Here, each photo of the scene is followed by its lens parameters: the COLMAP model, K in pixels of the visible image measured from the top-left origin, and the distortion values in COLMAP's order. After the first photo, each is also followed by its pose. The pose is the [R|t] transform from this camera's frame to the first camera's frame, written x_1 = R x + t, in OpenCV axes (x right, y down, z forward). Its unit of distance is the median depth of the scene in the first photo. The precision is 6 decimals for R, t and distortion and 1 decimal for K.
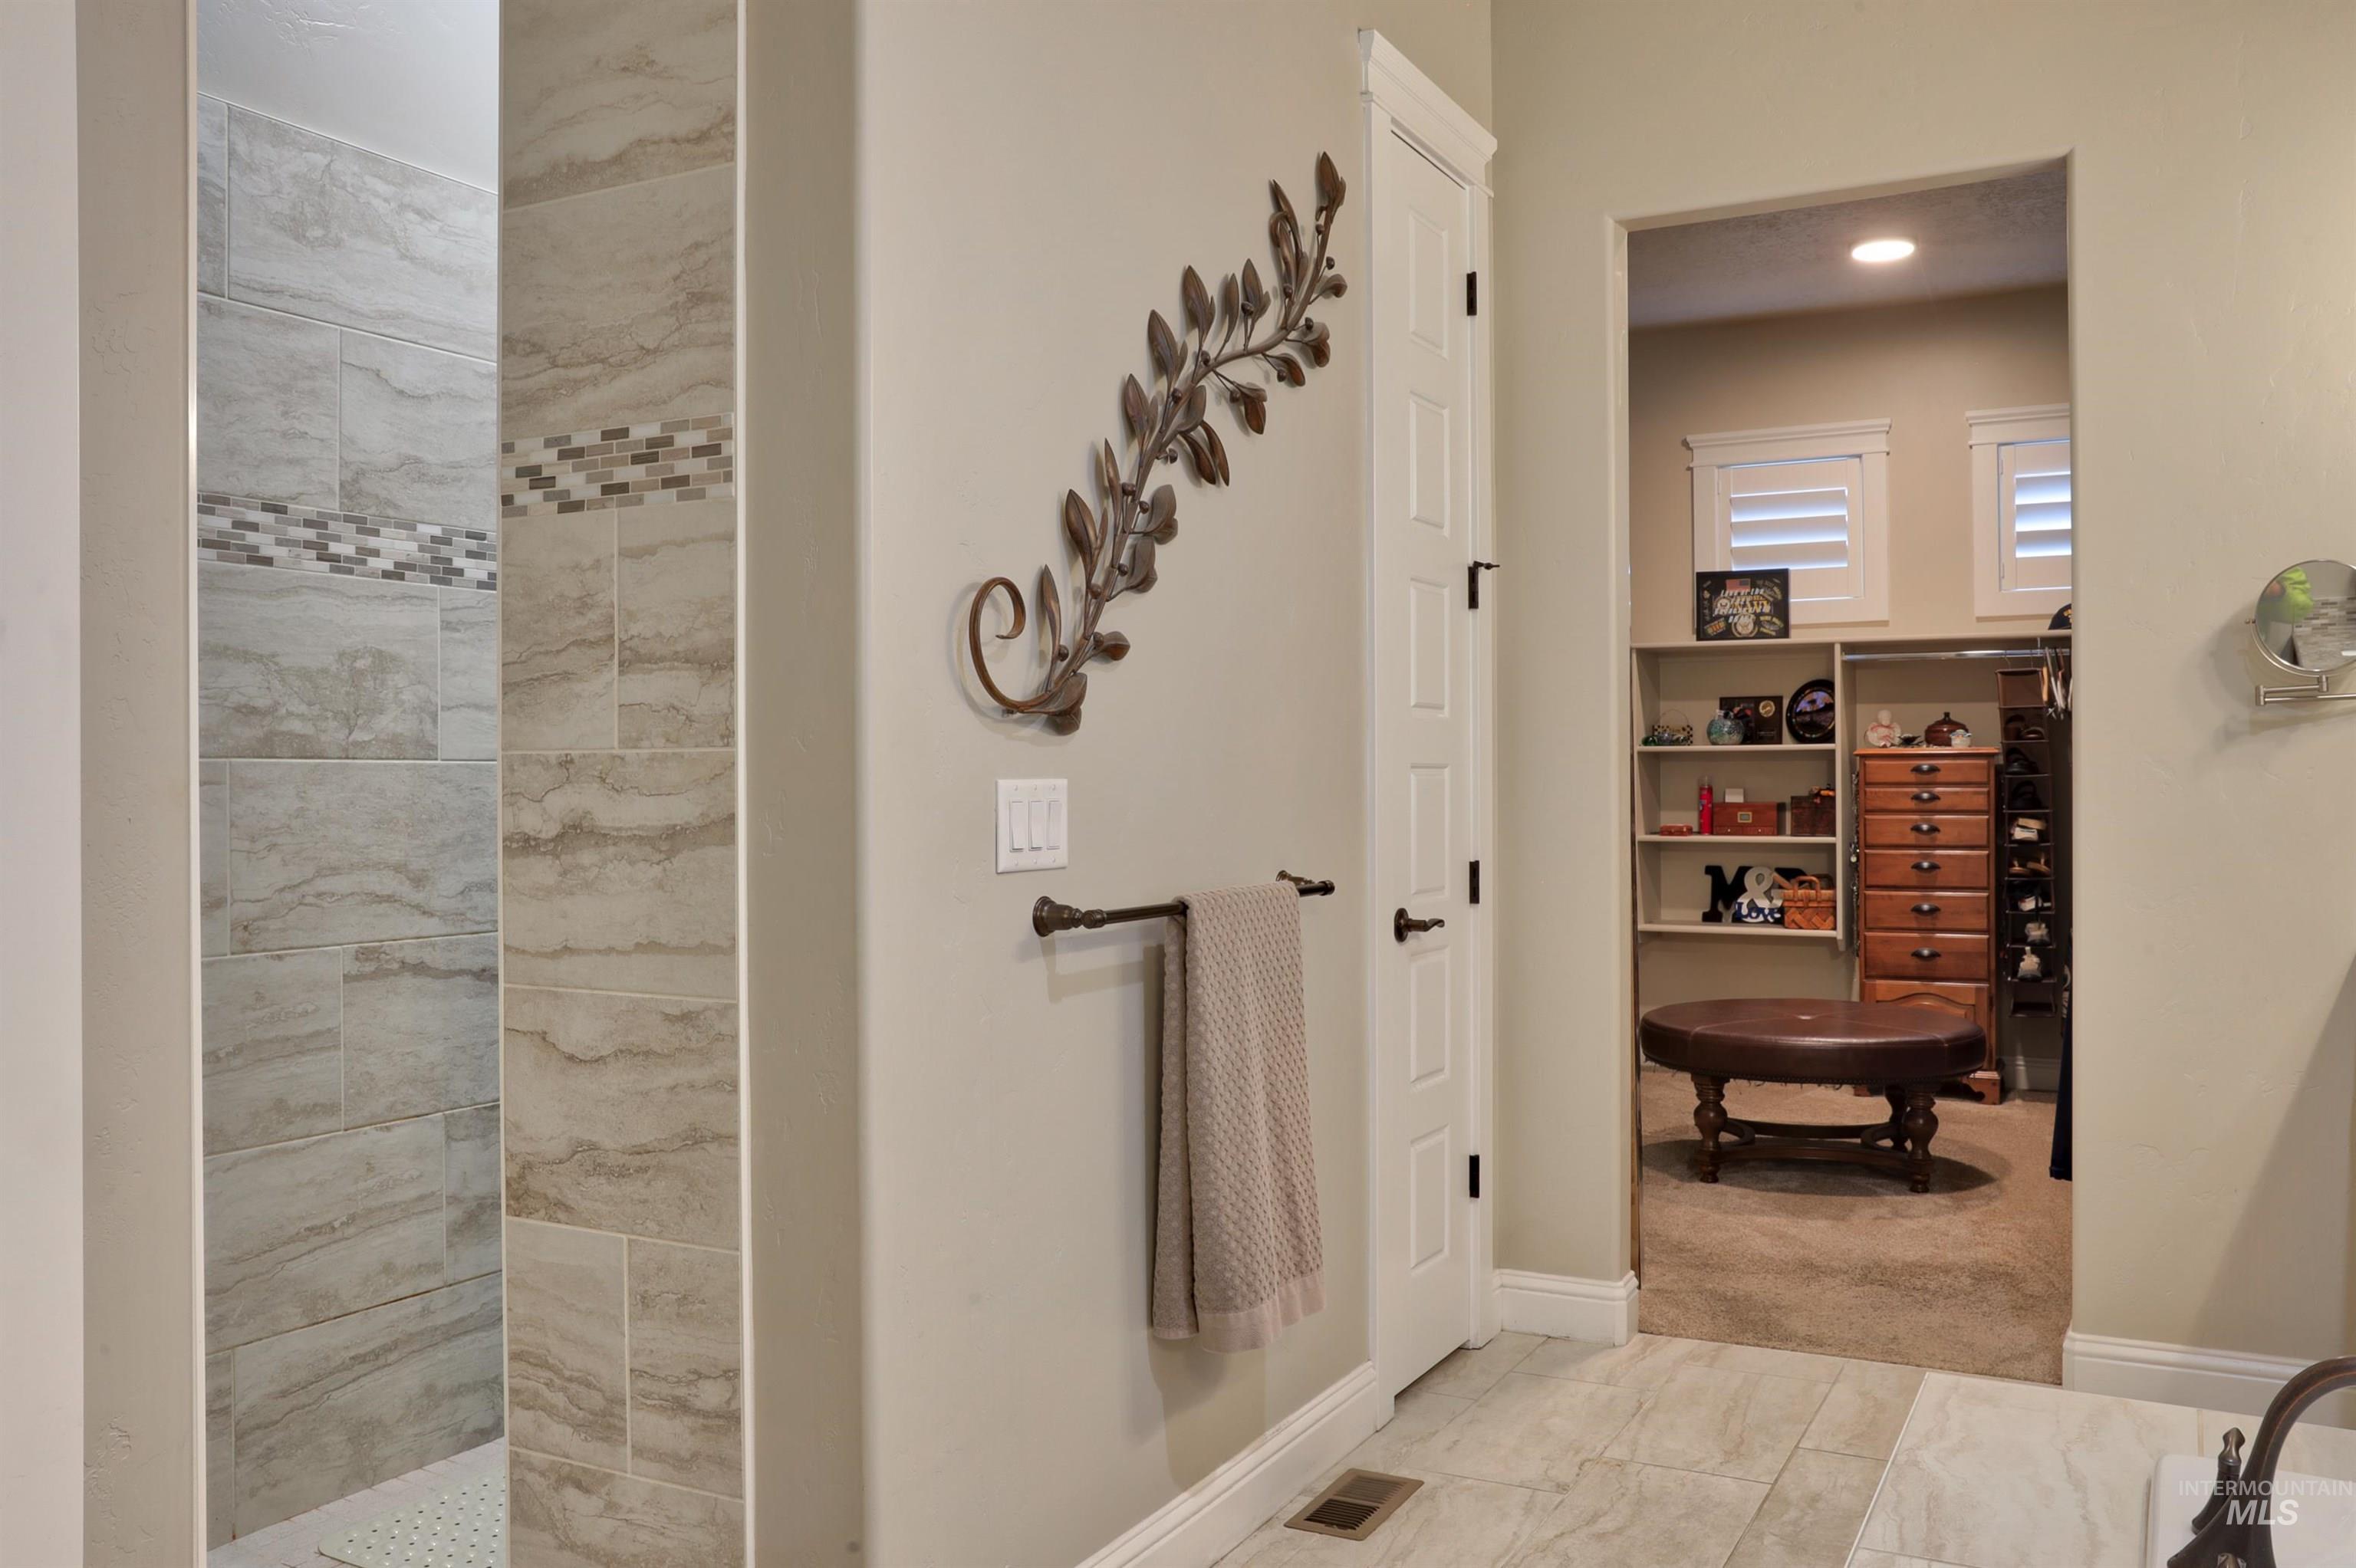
lens RADIAL K [[1904.7, 0, 1177.5], [0, 1904.7, 783.2], [0, 0, 1]] dist [-0.010221, -0.002603]
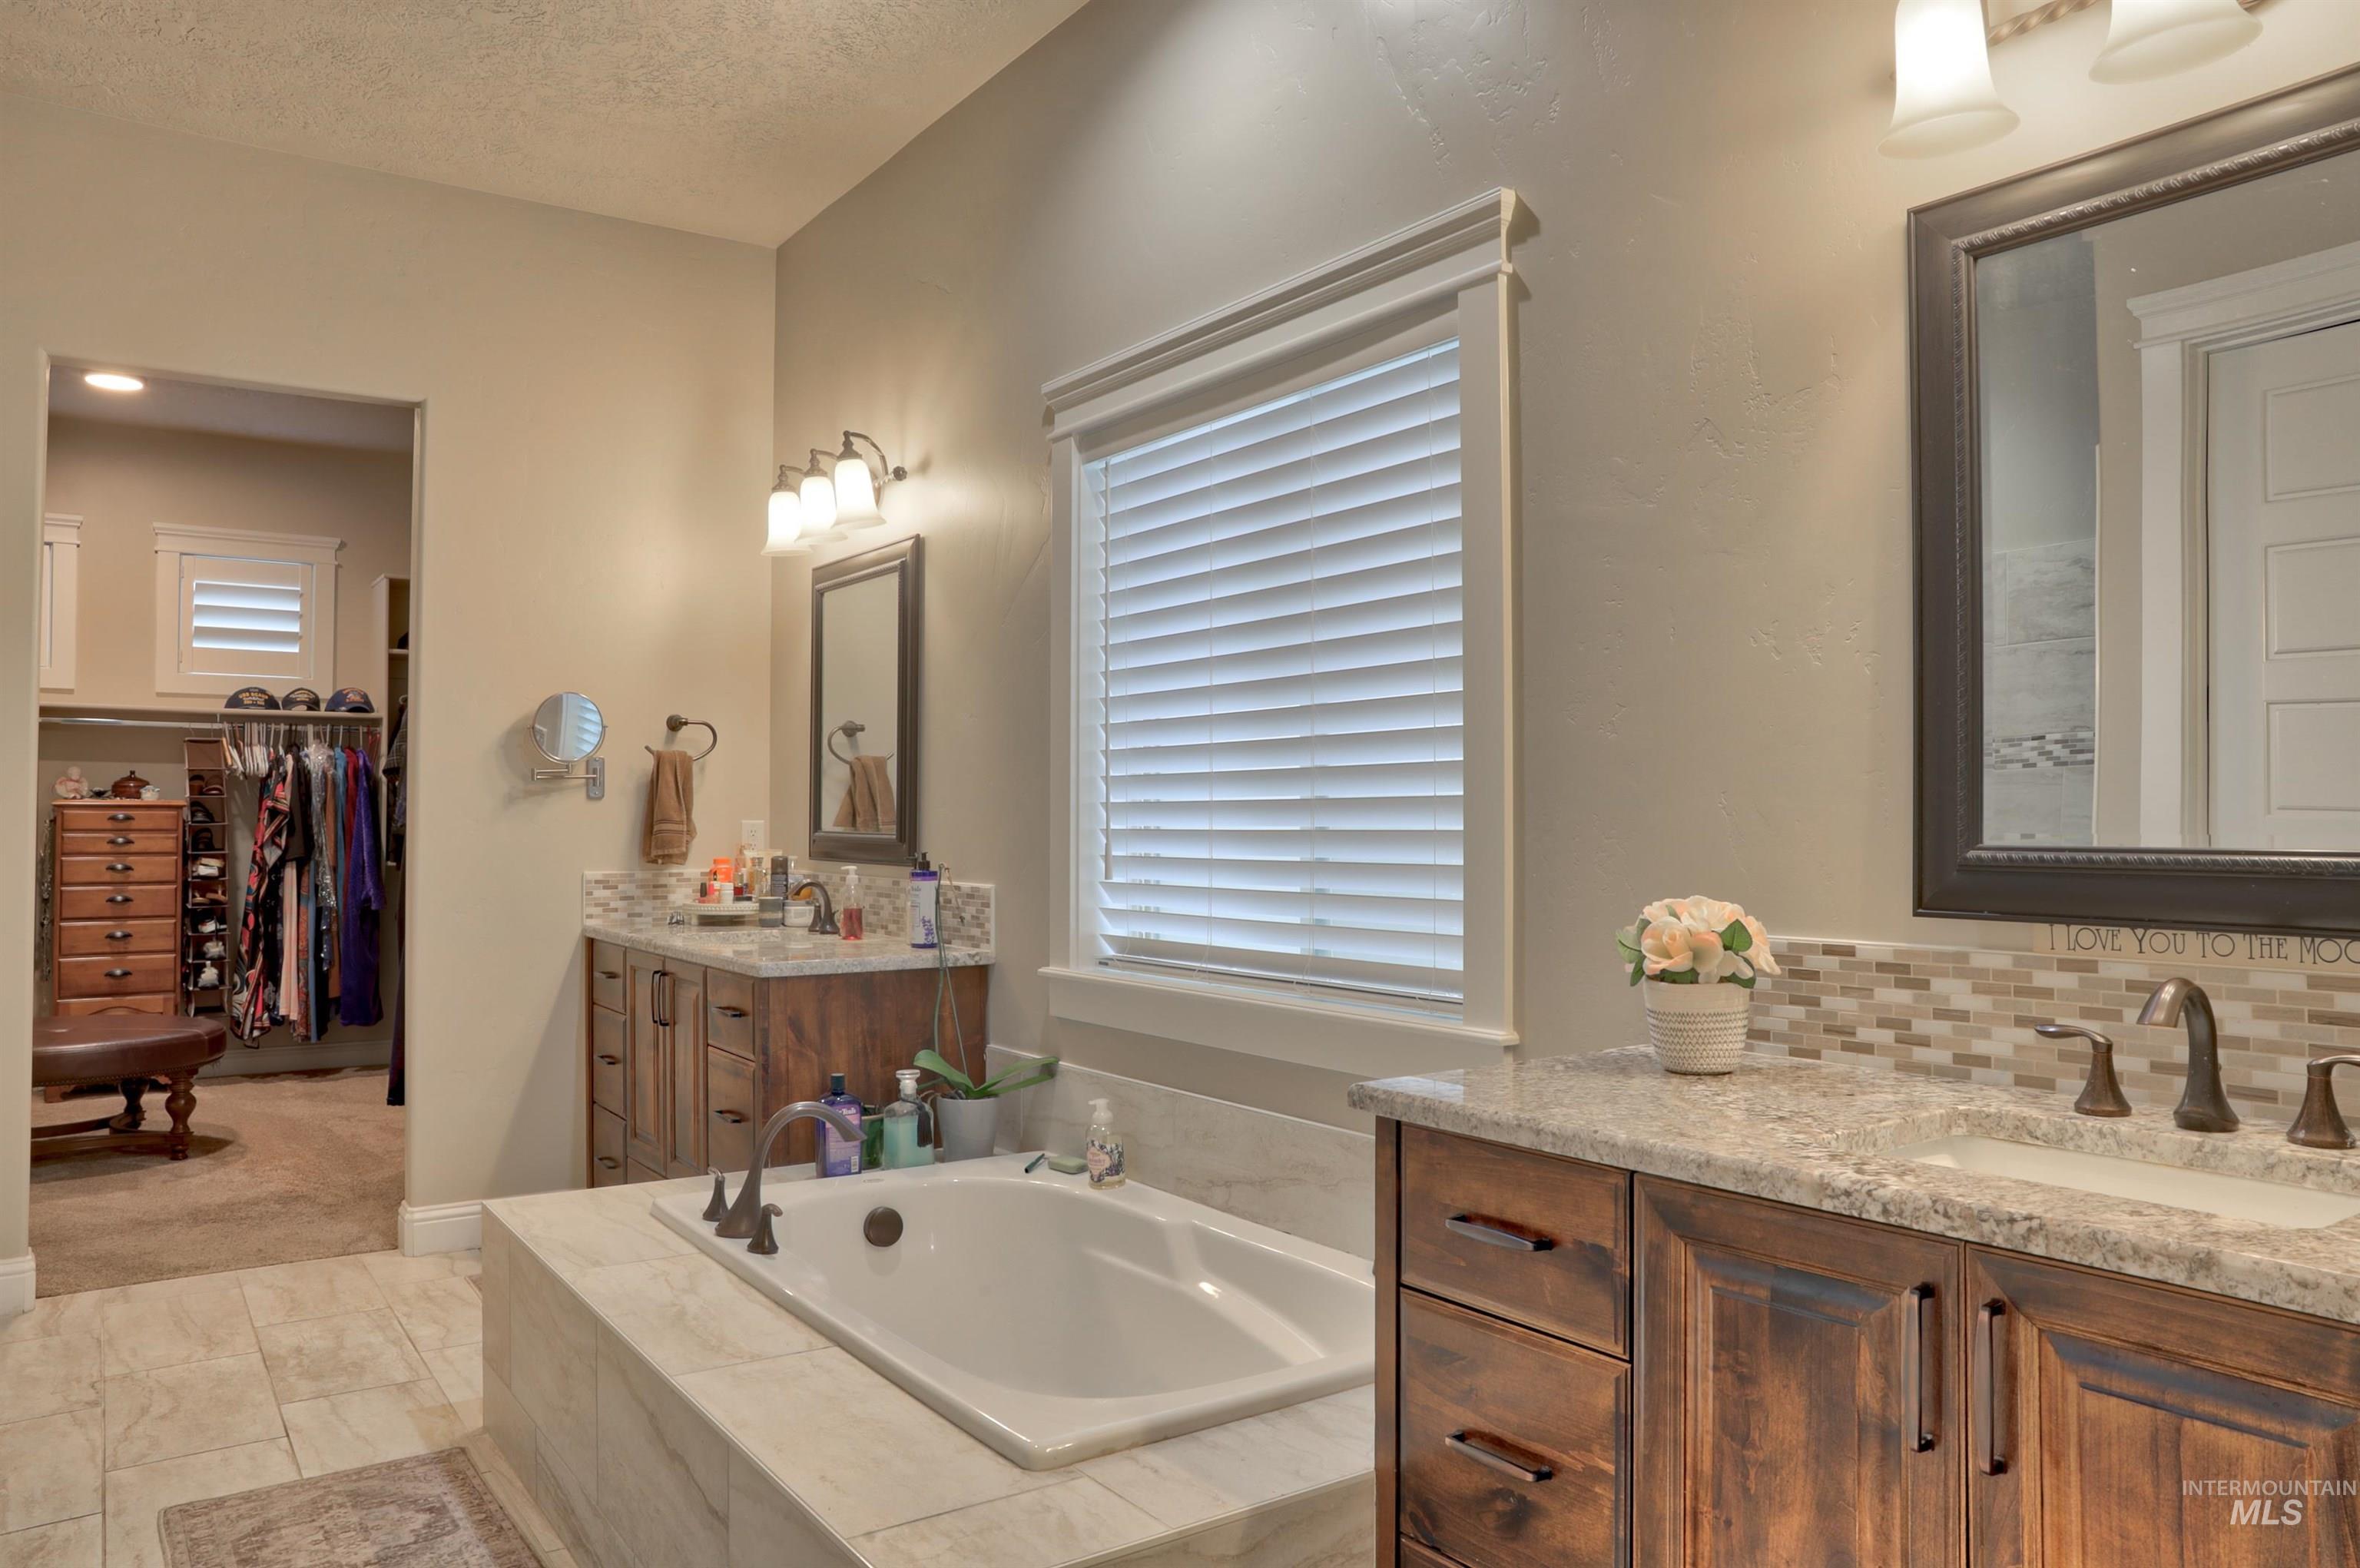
lens RADIAL K [[1633.2, 0, 1179.6], [0, 1633.2, 788.9], [0, 0, 1]] dist [-0.078287, 0.057250]
pose [[0.458513, 0.023550, 0.888376, -0.192719], [-0.000204, 0.999652, -0.026395, 0.000636], [-0.888688, 0.011922, 0.458358, -0.047418]]
